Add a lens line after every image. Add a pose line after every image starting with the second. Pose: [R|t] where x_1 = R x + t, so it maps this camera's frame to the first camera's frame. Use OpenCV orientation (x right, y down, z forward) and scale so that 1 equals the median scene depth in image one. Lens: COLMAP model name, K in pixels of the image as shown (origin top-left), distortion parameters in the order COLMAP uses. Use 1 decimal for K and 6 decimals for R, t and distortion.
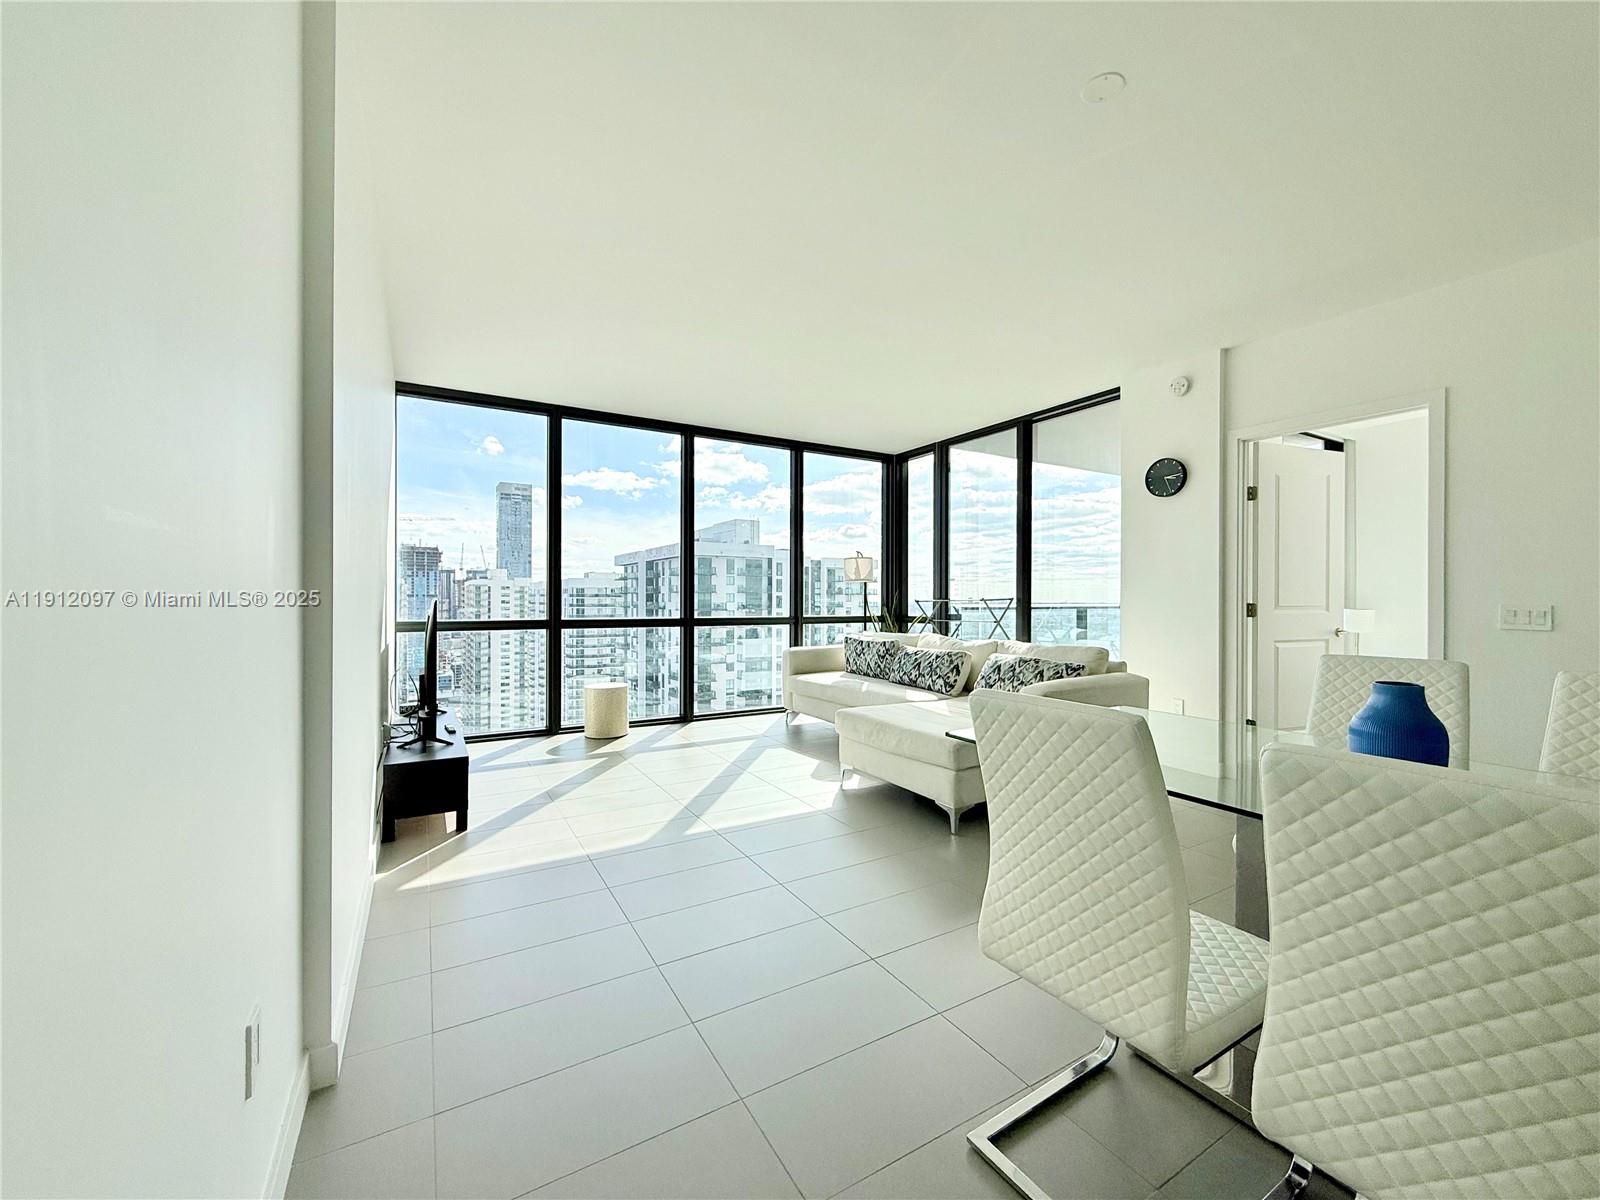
lens RADIAL K [[636.6, 0, 794.2], [0, 636.6, 604.1], [0, 0, 1]] dist [0.000770, -0.000403]
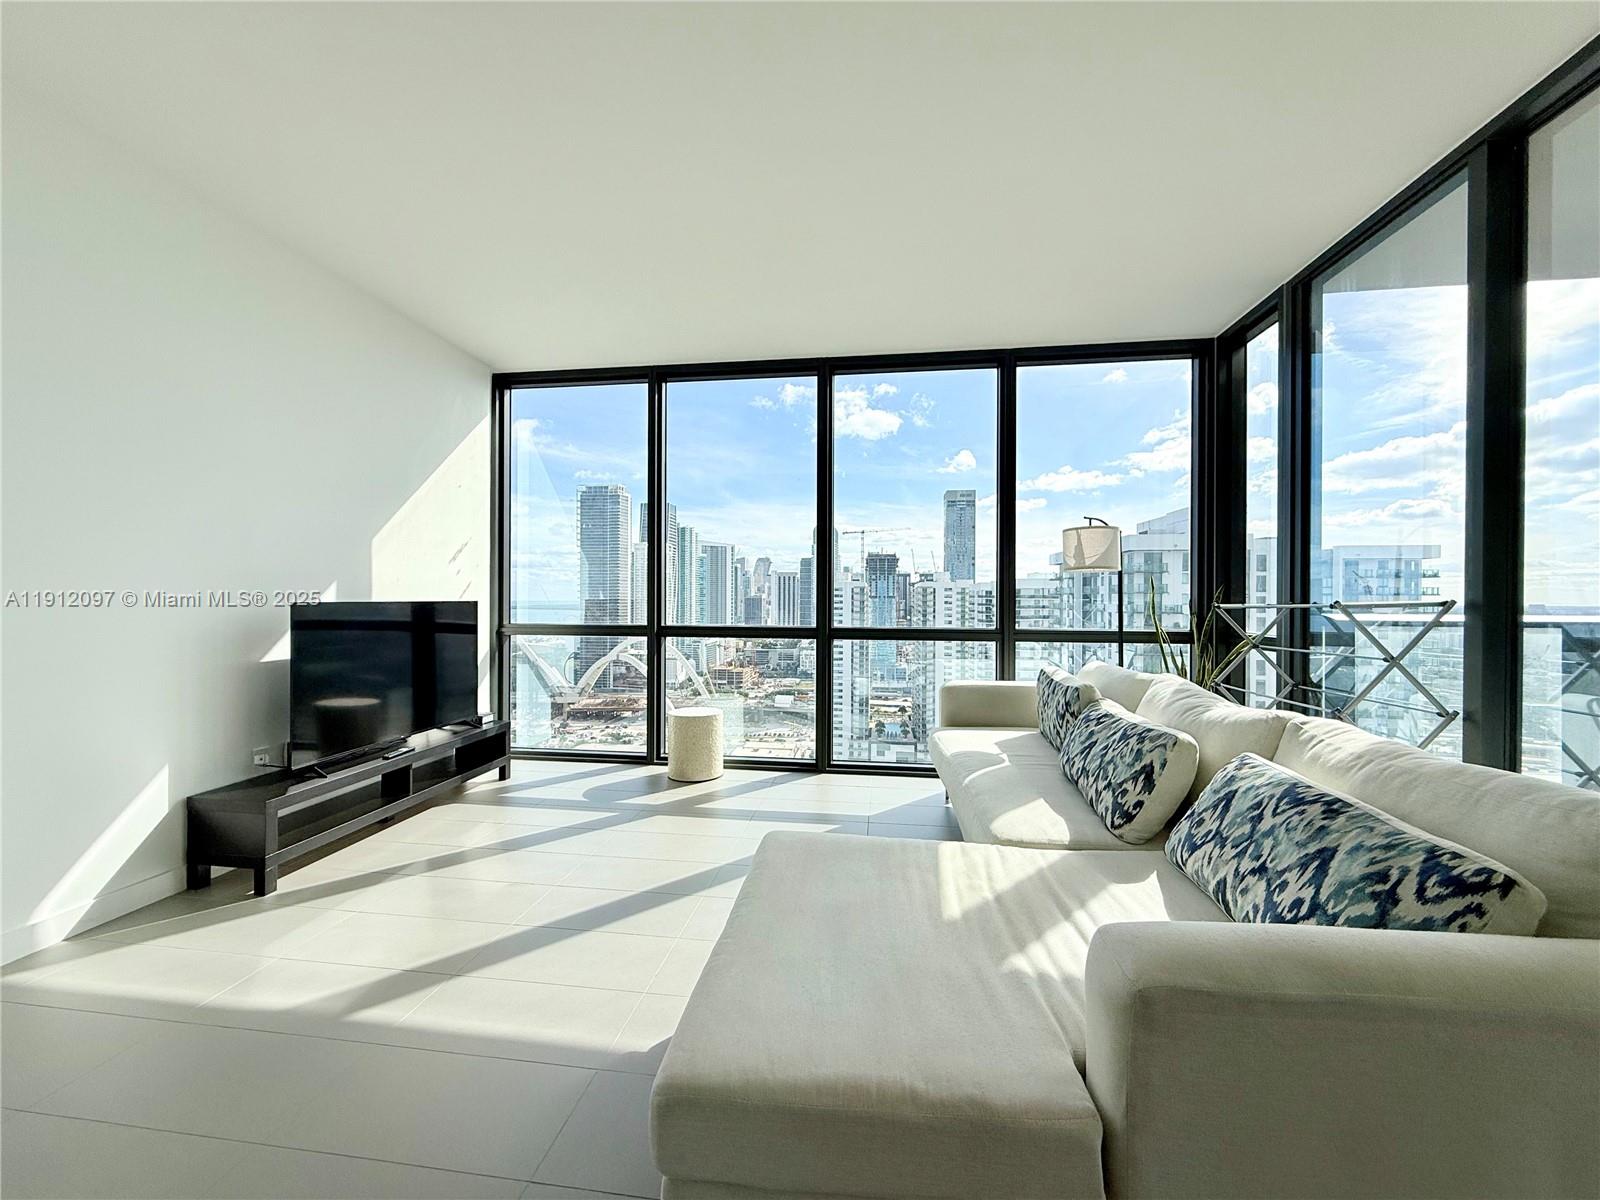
lens RADIAL K [[636.6, 0, 794.5], [0, 636.6, 597.2], [0, 0, 1]] dist [0.000770, -0.000403]
pose [[0.783373, -0.000462, -0.621552, 0.268277], [-0.007338, 0.999923, -0.009991, -0.004769], [0.621509, 0.012388, 0.783309, 0.437585]]
